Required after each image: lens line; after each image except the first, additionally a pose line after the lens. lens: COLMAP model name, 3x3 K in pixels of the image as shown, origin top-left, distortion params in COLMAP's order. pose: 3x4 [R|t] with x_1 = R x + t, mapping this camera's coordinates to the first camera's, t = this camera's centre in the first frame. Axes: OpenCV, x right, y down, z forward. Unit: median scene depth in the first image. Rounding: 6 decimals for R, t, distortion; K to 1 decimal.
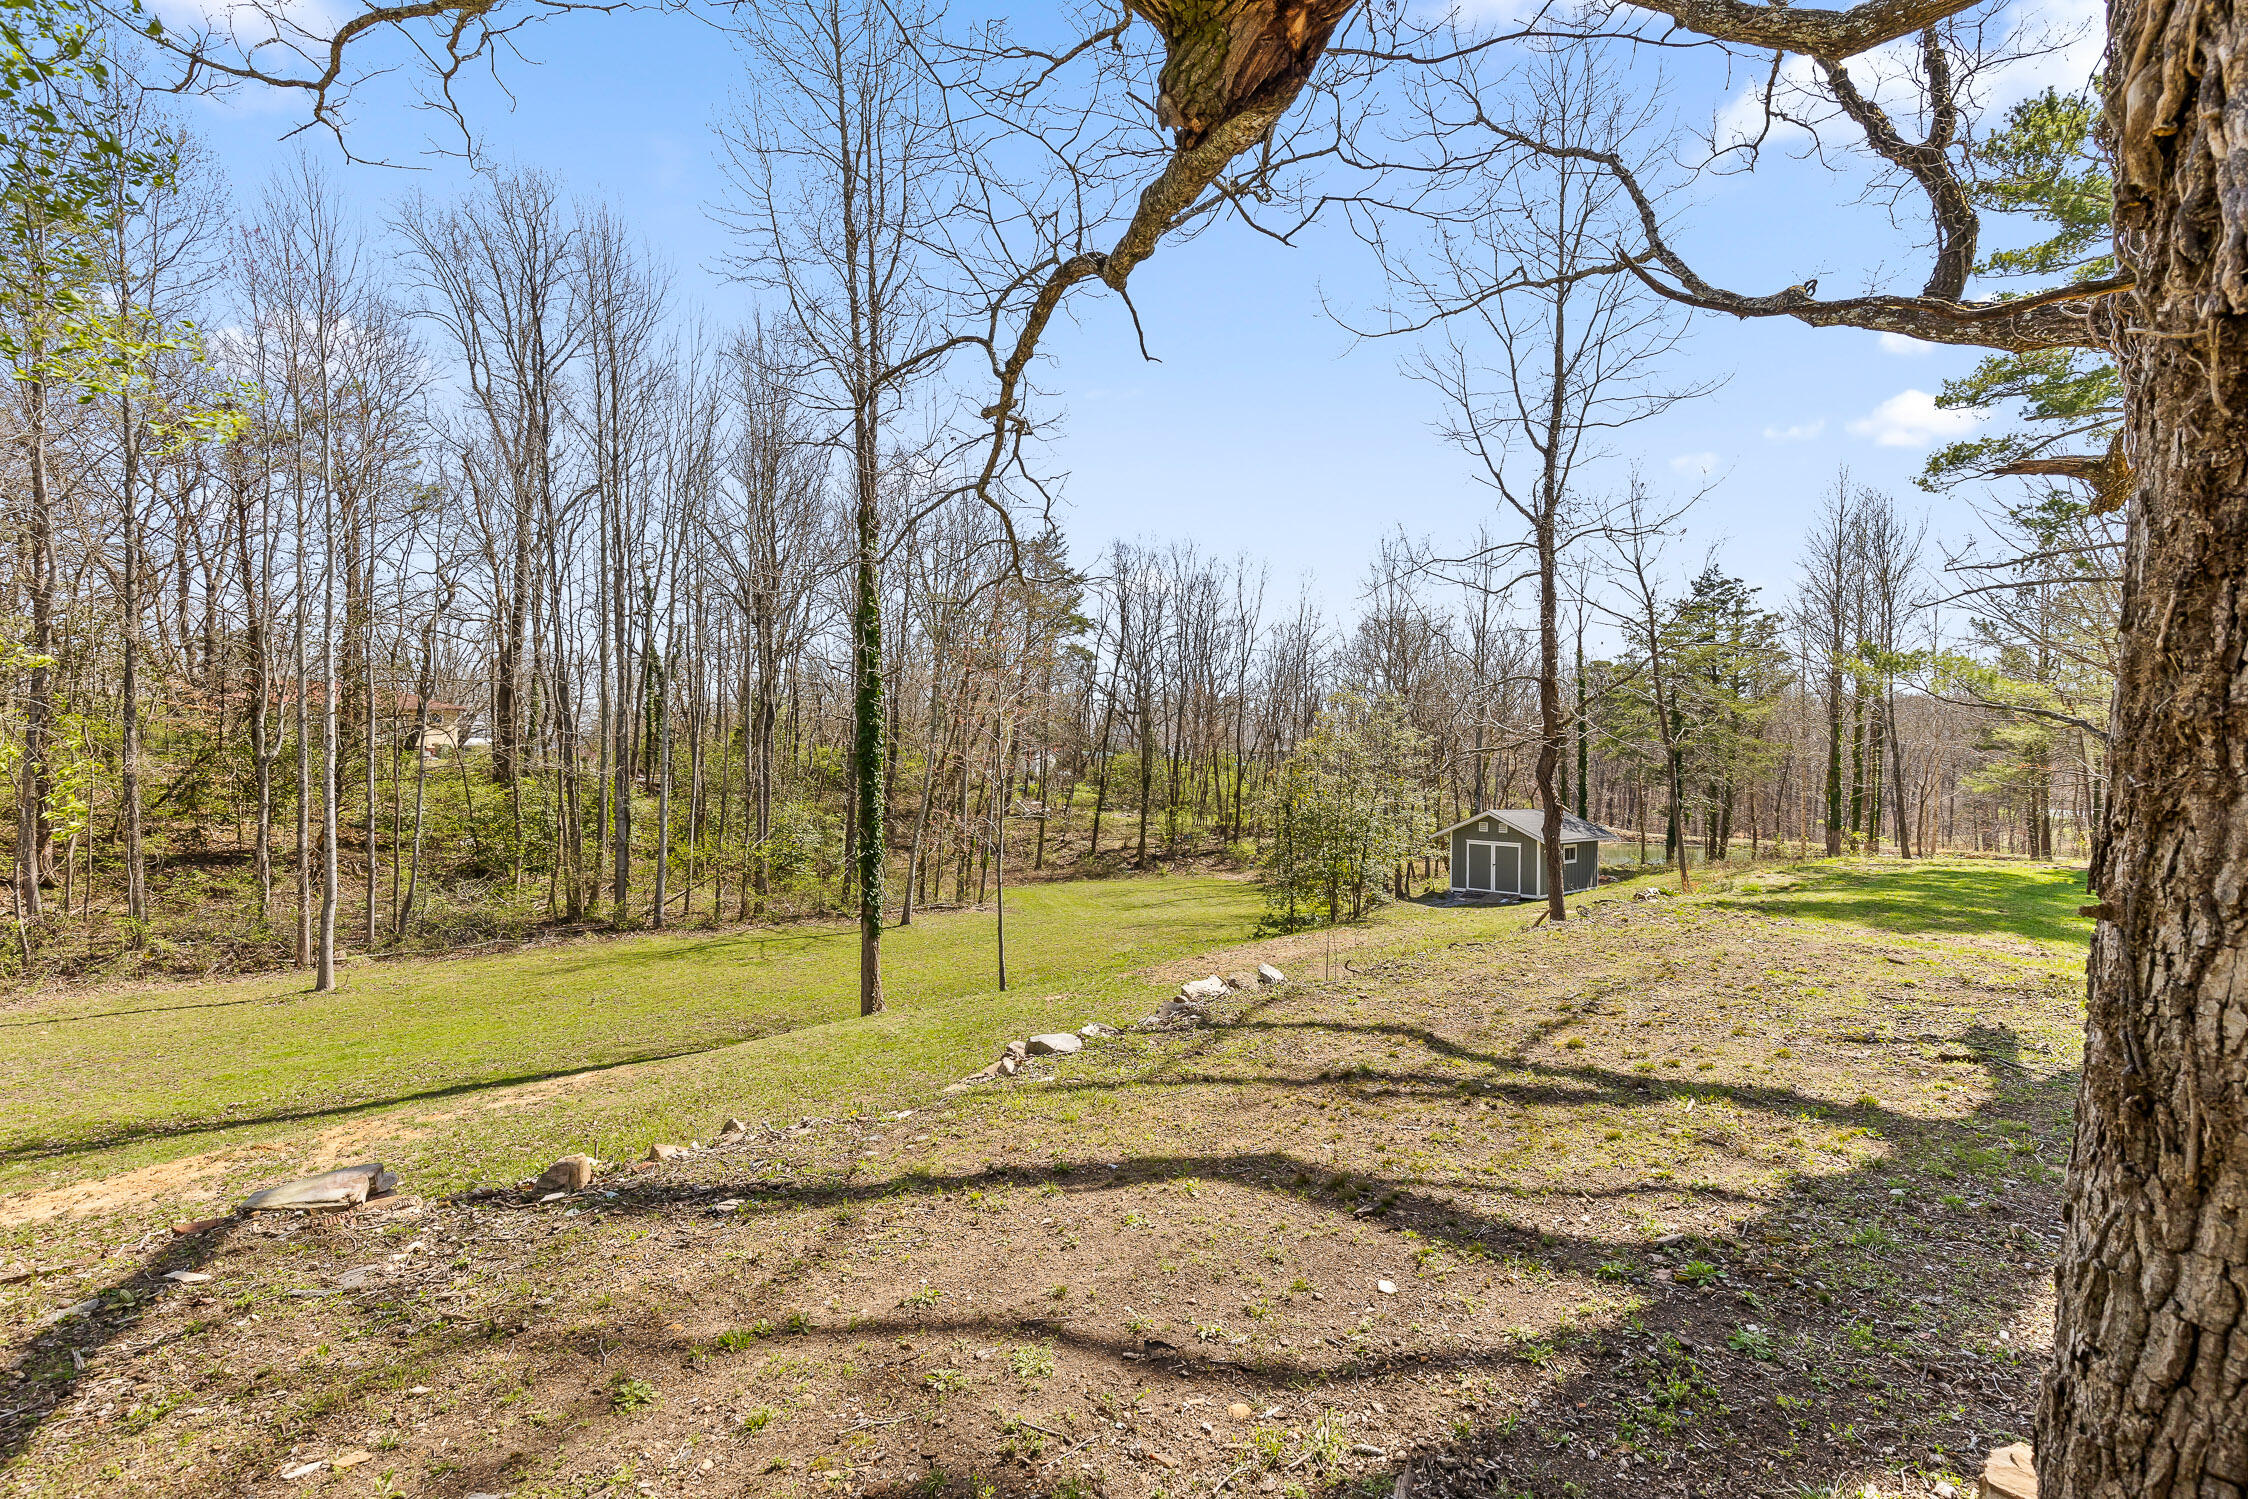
lens RADIAL K [[1011.4, 0, 1126.4], [0, 1011.4, 749.0], [0, 0, 1]] dist [0.002146, 0.000252]
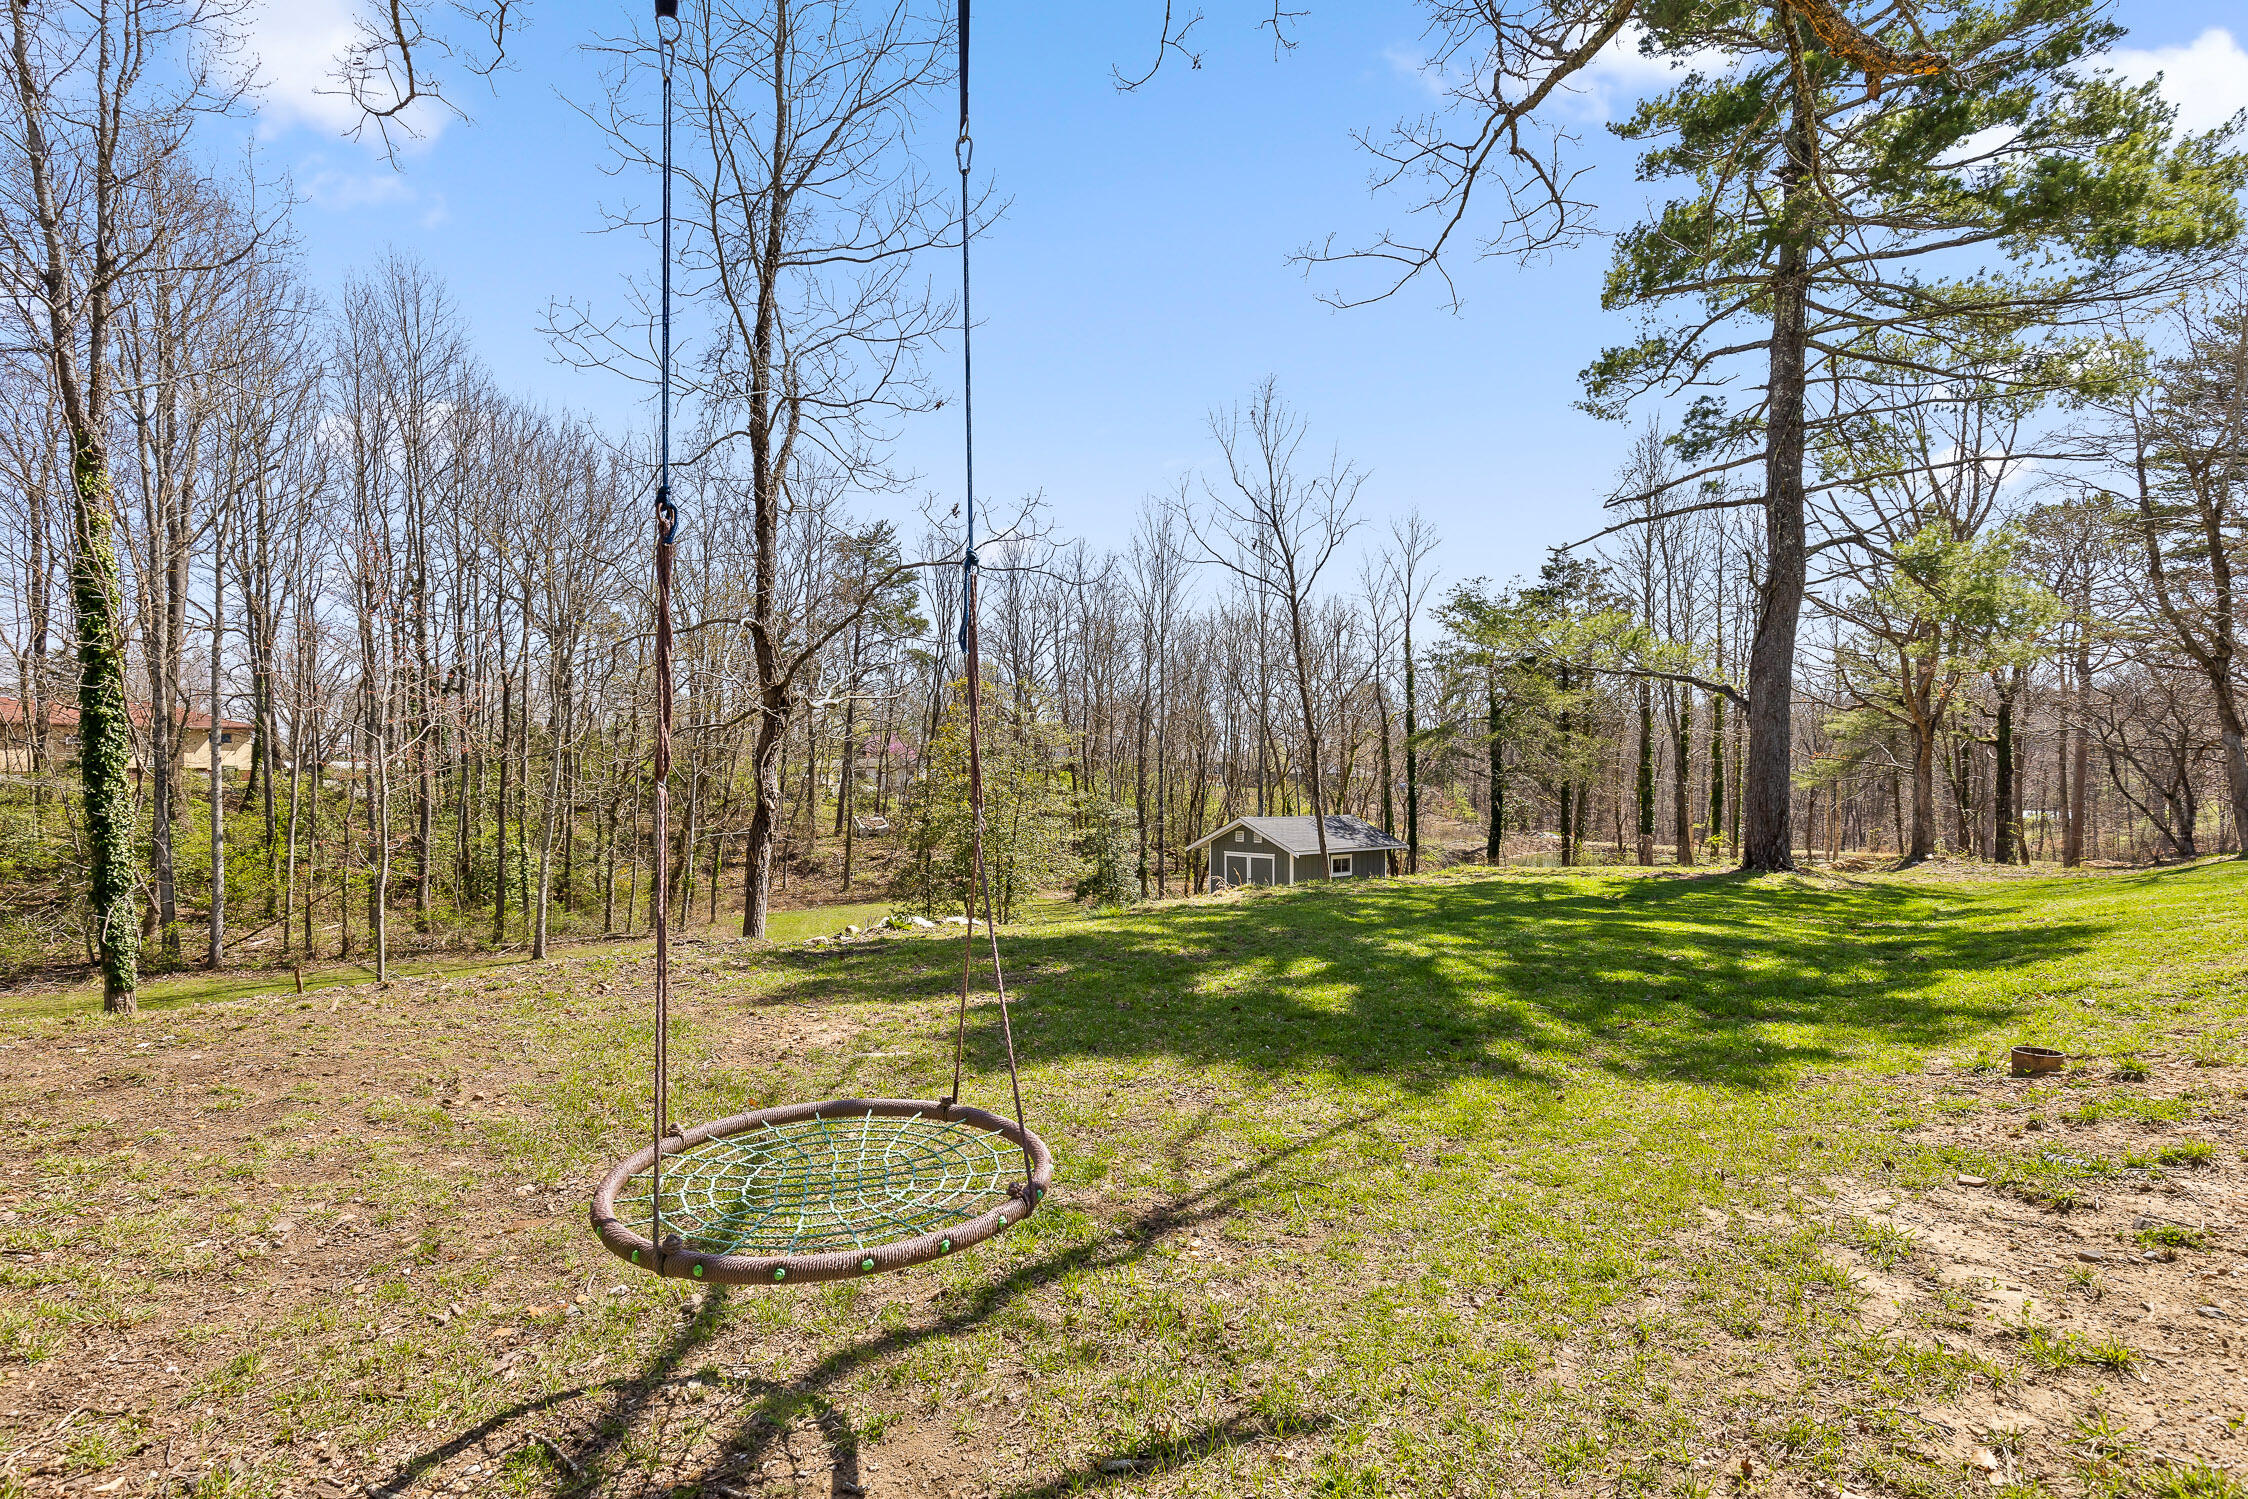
lens RADIAL K [[1011.4, 0, 1124.4], [0, 1011.4, 755.4], [0, 0, 1]] dist [0.002146, 0.000252]
pose [[0.999690, -0.014245, -0.020415, 0.216279], [0.014044, 0.999852, -0.009986, 0.010693], [0.020554, 0.009696, 0.999742, 0.091051]]
